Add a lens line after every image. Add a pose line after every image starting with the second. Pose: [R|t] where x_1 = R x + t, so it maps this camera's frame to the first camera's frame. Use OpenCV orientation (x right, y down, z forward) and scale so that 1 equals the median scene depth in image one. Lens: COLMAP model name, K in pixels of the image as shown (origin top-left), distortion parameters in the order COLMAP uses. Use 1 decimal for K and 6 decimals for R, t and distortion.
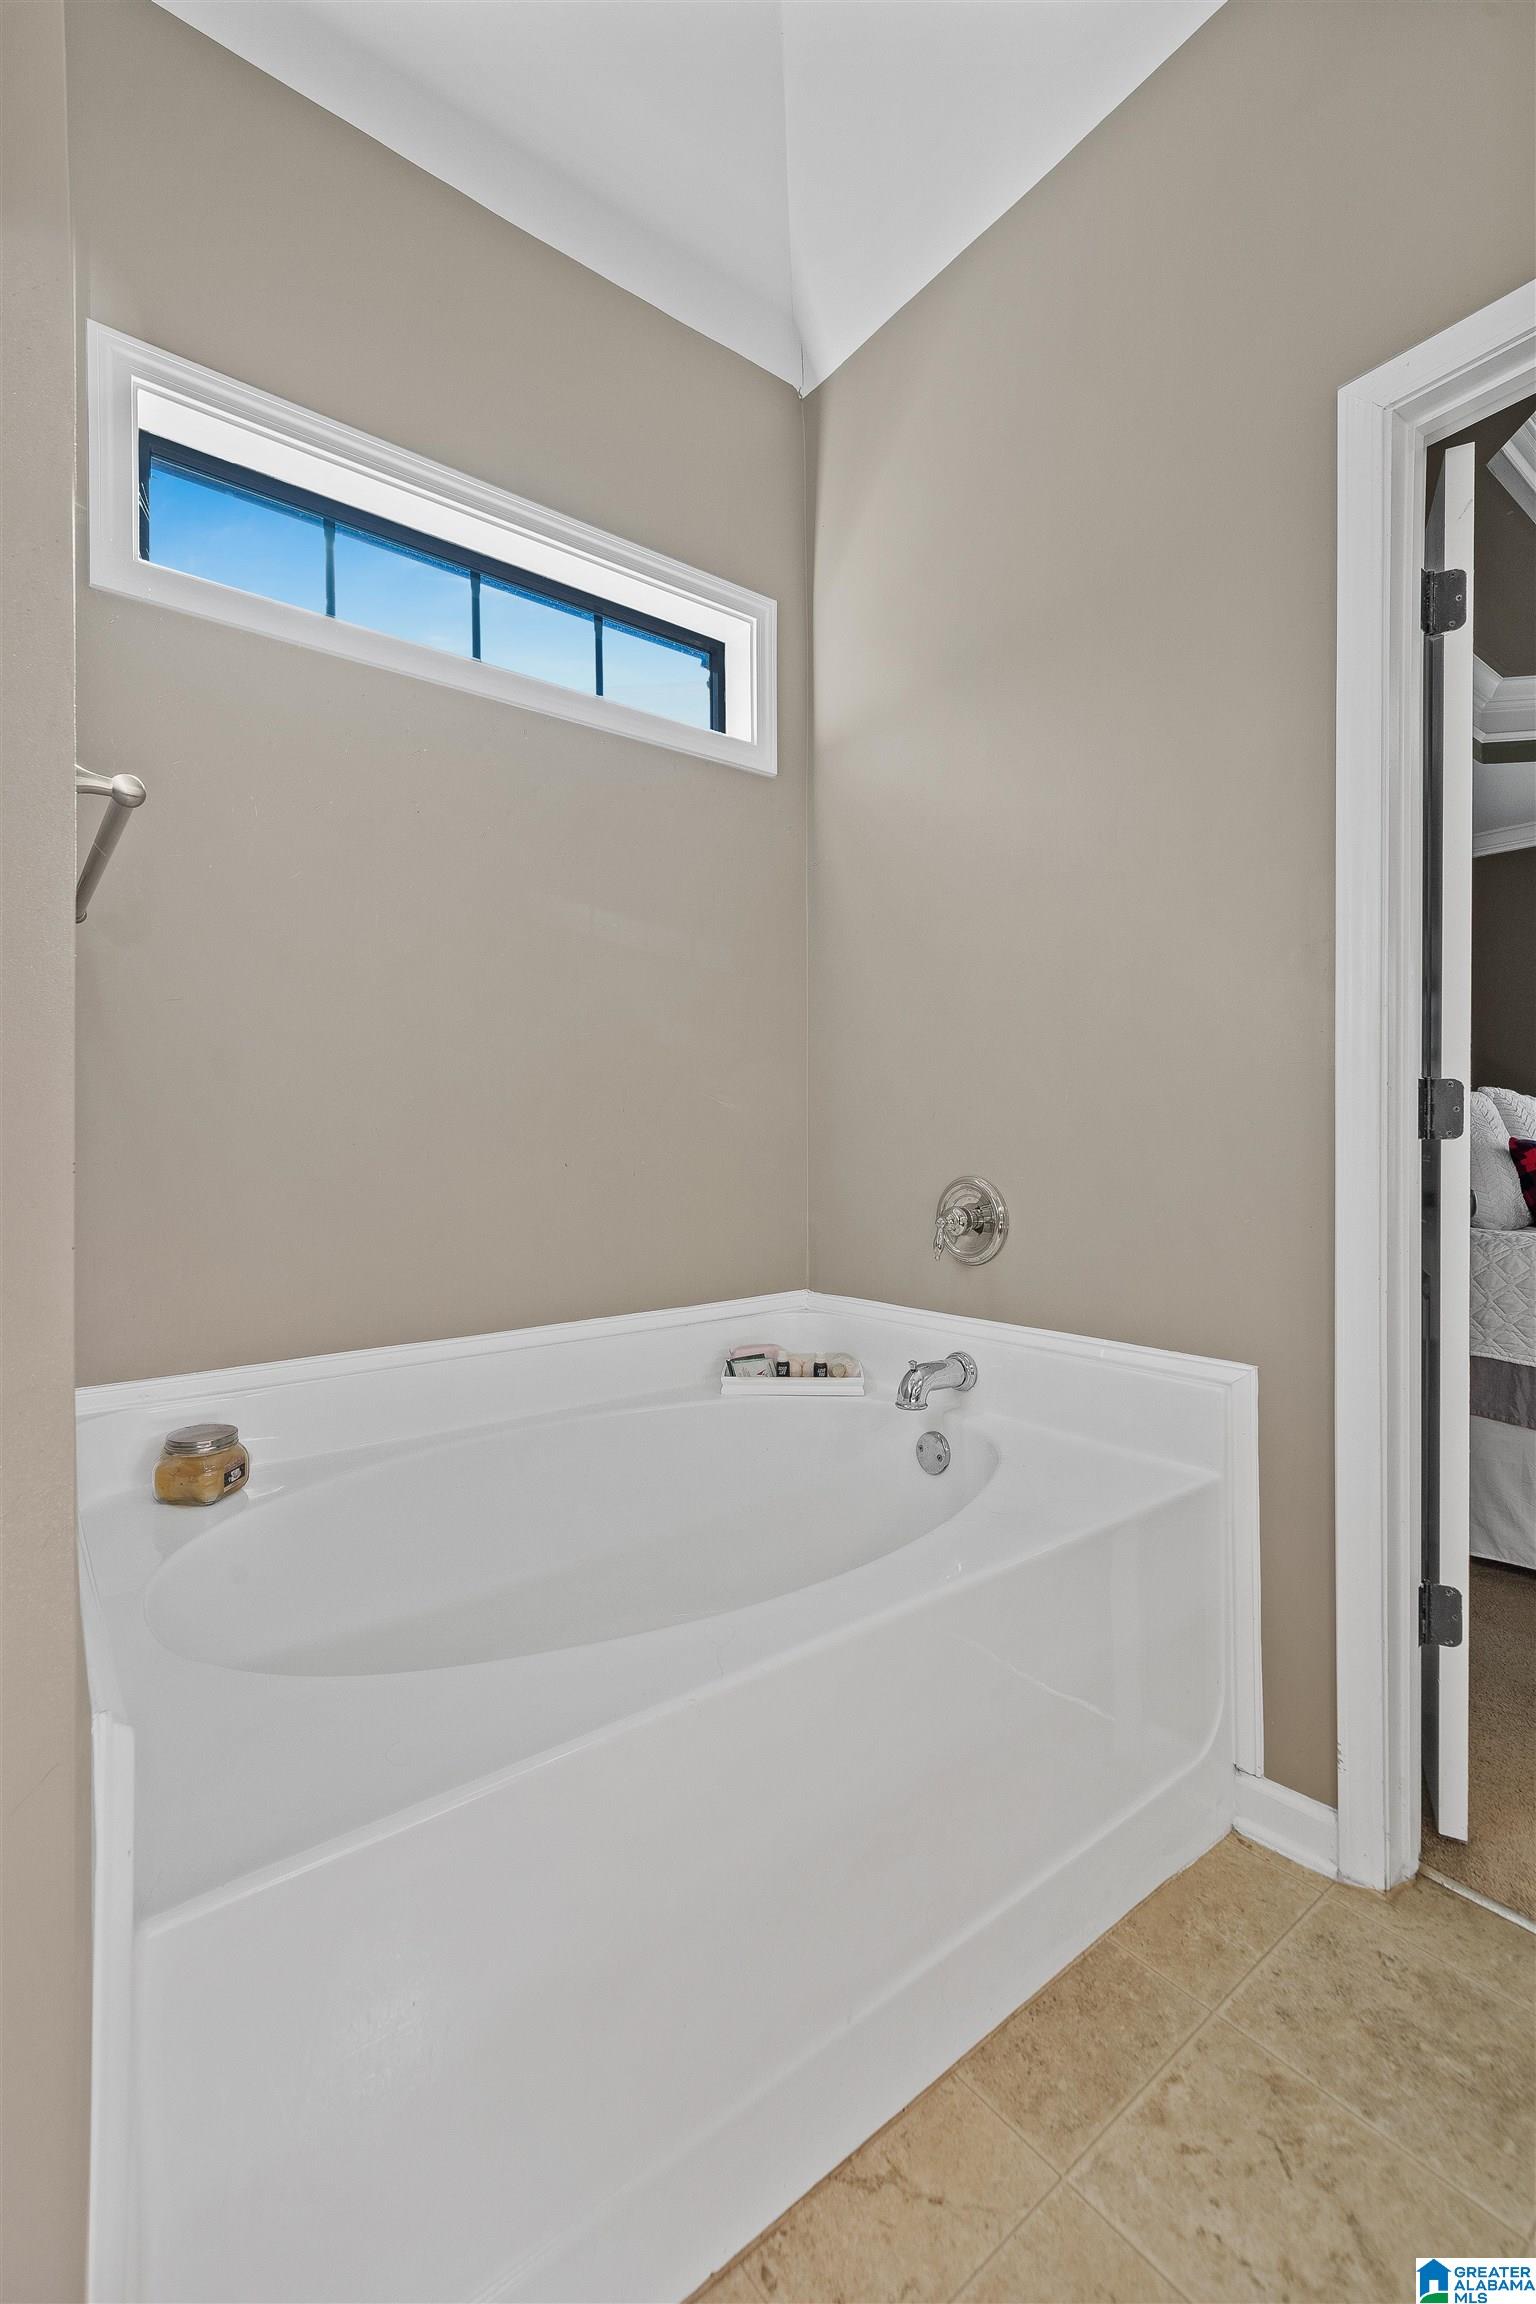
lens RADIAL K [[1022.1, 0, 757.2], [0, 1022.1, 1158.4], [0, 0, 1]] dist [-0.001574, 0.005699]
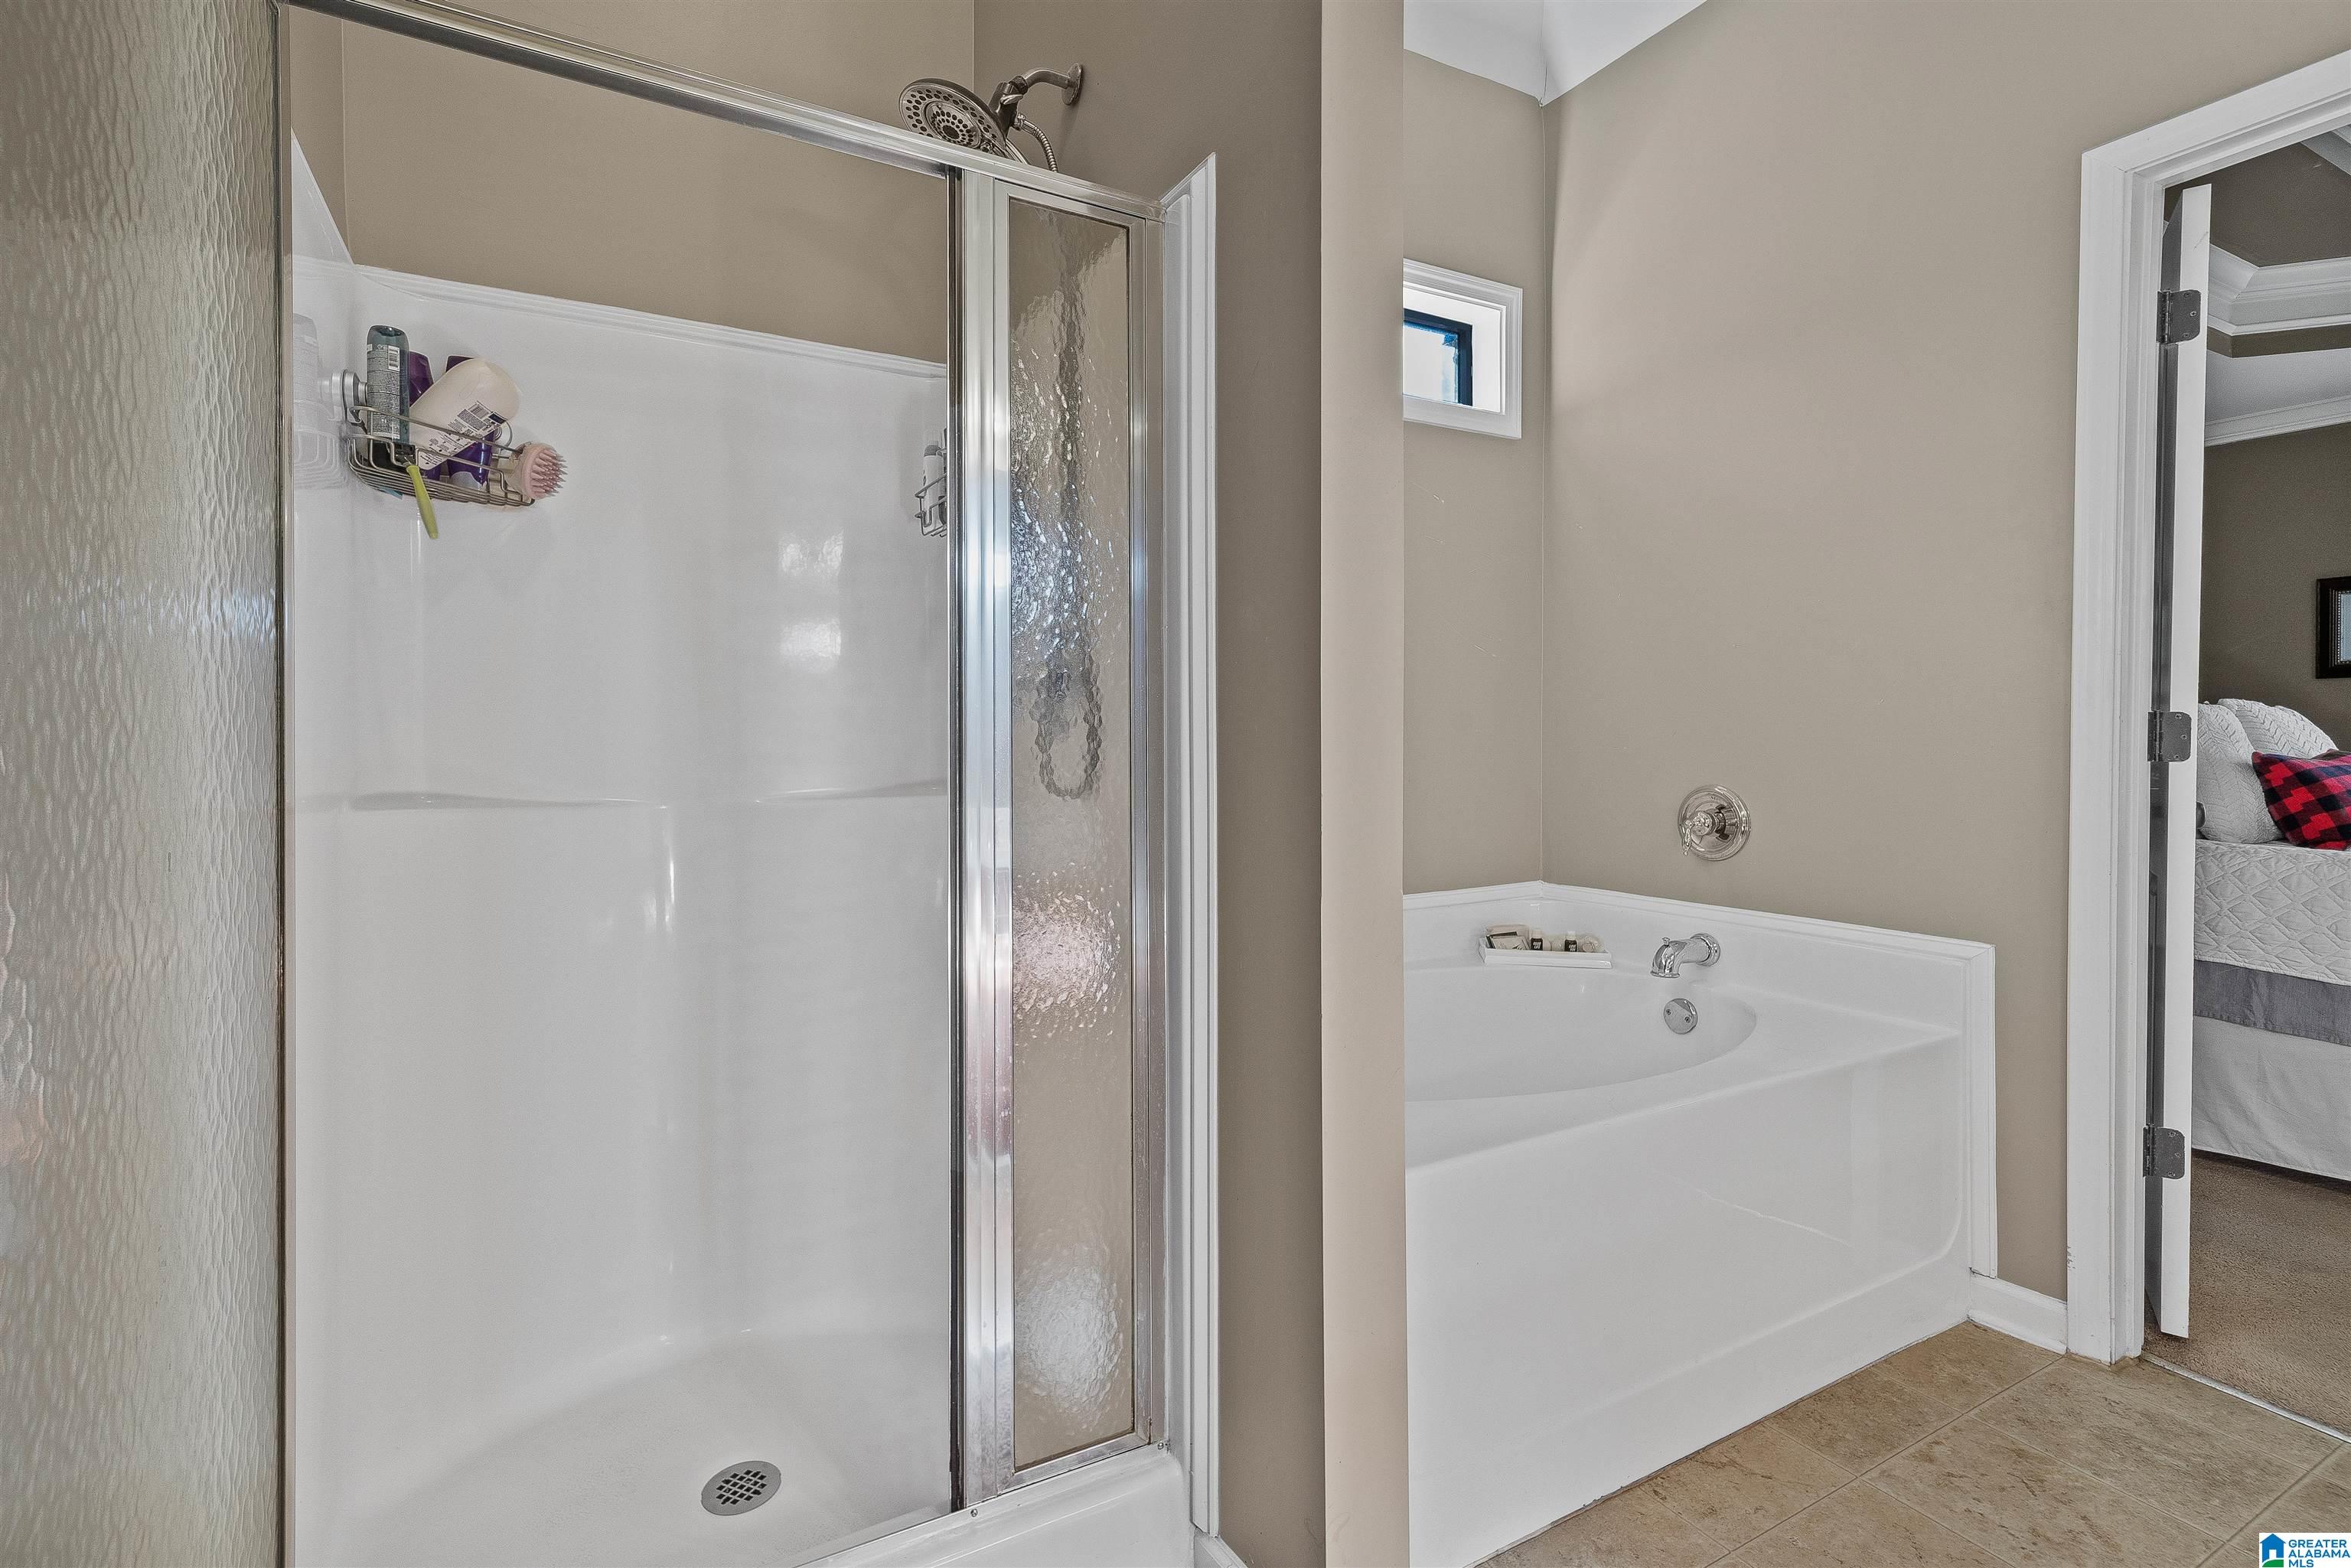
lens RADIAL K [[1043.0, 0, 1182.4], [0, 1043.0, 762.2], [0, 0, 1]] dist [-0.001574, 0.005699]
pose [[0.985445, 0.009060, -0.169750, -0.258531], [-0.008195, 0.999950, 0.005799, -0.015768], [0.169794, -0.004324, 0.985470, -0.397213]]
